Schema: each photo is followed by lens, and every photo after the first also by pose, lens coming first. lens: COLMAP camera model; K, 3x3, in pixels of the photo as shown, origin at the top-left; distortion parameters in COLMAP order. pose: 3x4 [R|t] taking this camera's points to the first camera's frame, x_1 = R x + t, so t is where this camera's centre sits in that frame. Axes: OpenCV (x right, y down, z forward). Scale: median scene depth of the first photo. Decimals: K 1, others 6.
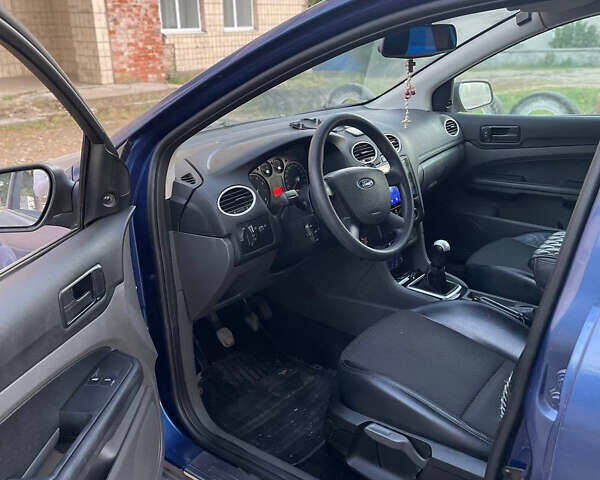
lens RADIAL K [[604.6, 0, 291.4], [0, 604.6, 238.0], [0, 0, 1]] dist [0.110427, -0.141213]
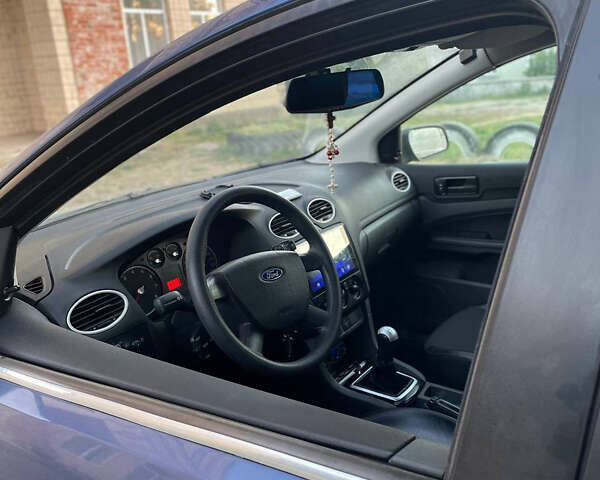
lens RADIAL K [[604.6, 0, 291.4], [0, 604.6, 238.0], [0, 0, 1]] dist [0.110427, -0.141213]
pose [[0.998068, -0.060955, 0.012034, 0.094580], [0.061600, 0.996076, -0.063552, -0.057510], [-0.008113, 0.064170, 0.997906, 0.147284]]
